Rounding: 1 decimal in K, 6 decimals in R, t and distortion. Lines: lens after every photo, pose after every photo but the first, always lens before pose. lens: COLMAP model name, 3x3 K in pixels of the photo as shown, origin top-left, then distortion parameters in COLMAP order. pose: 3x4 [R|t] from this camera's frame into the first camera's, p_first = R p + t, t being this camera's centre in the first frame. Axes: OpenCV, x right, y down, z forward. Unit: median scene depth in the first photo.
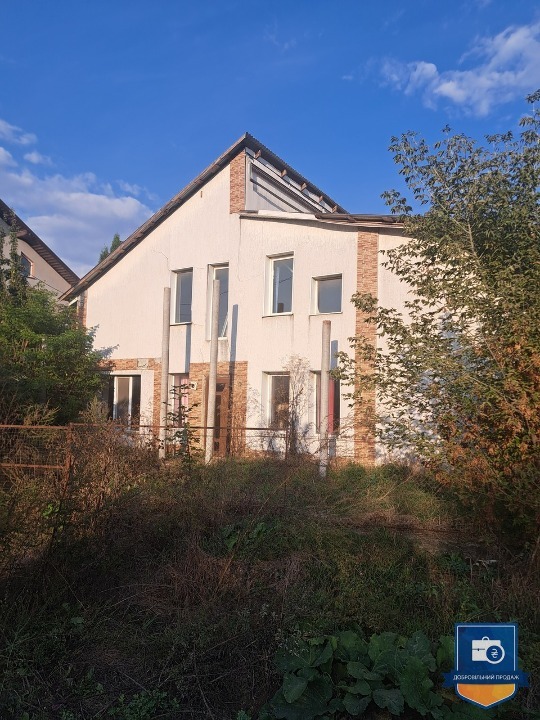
lens RADIAL K [[548.2, 0, 271.4], [0, 548.2, 380.0], [0, 0, 1]] dist [0.058836, -0.061481]
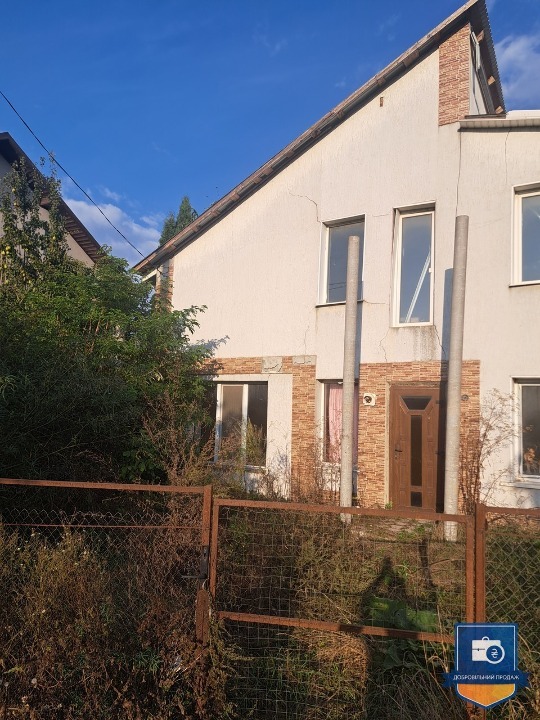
lens RADIAL K [[548.2, 0, 242.9], [0, 548.2, 372.9], [0, 0, 1]] dist [0.058836, -0.061481]
pose [[0.999868, 0.010605, 0.012319, -0.272636], [-0.010186, 0.999385, -0.033554, 0.002913], [-0.012667, 0.033424, 0.999361, 0.340586]]
